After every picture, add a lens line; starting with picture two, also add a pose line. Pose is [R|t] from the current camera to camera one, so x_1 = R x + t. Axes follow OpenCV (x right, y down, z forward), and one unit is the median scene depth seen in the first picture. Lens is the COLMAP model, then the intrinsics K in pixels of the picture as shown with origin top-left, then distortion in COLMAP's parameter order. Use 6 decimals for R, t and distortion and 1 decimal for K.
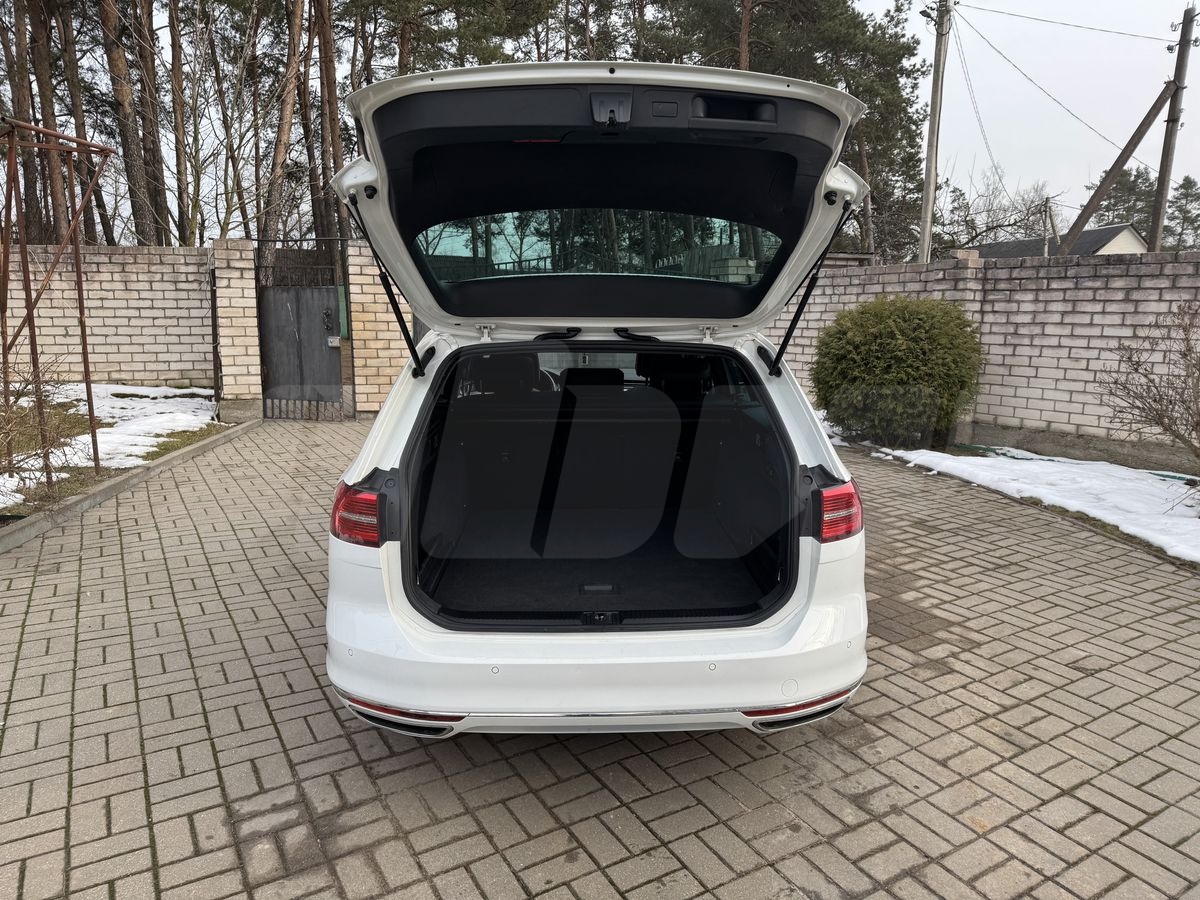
lens RADIAL K [[841.7, 0, 600.5], [0, 841.7, 448.6], [0, 0, 1]] dist [0.035990, -0.042335]
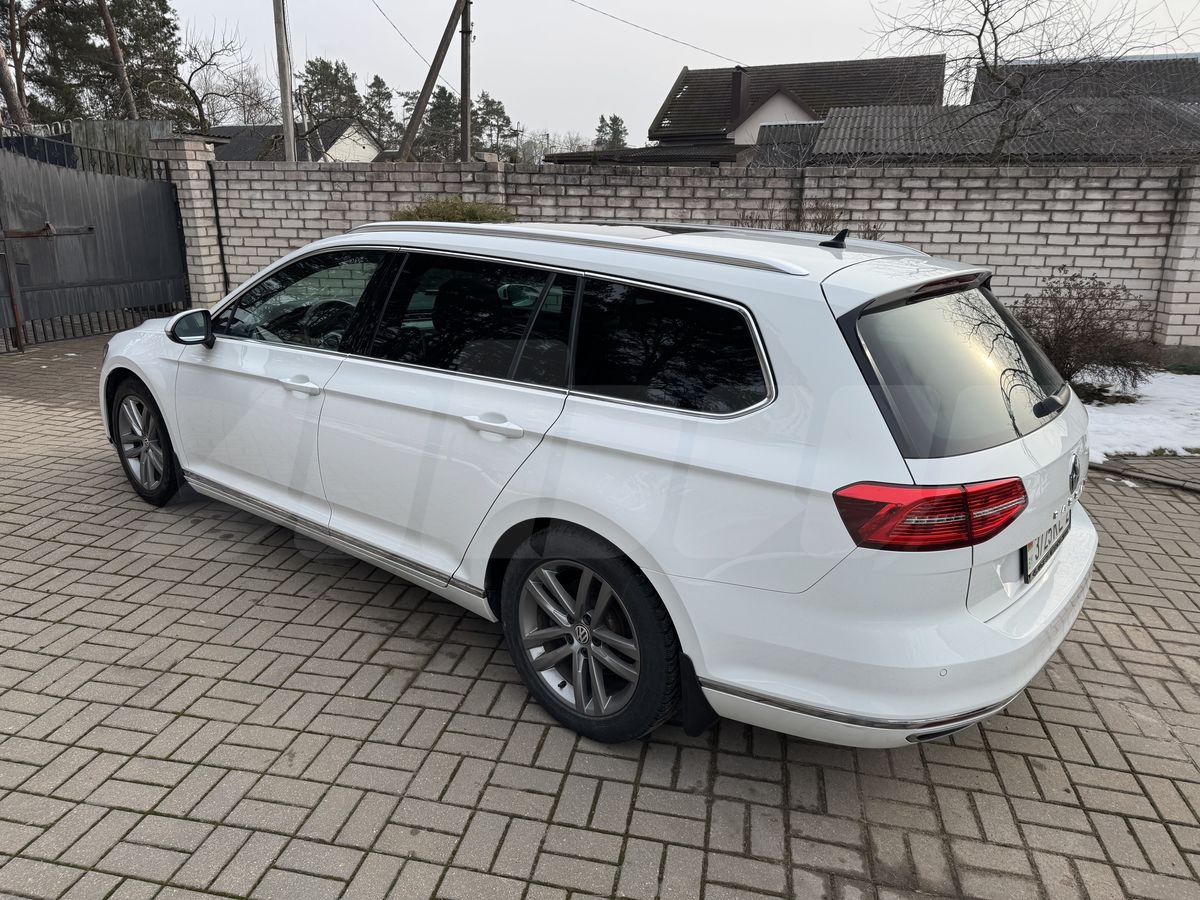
lens RADIAL K [[836.8, 0, 598.5], [0, 836.8, 453.4], [0, 0, 1]] dist [0.069478, -0.088883]
pose [[0.661460, -0.206046, 0.721122, -0.489704], [0.108137, 0.977675, 0.180160, -0.074589], [-0.742144, -0.041189, 0.668974, 0.310020]]
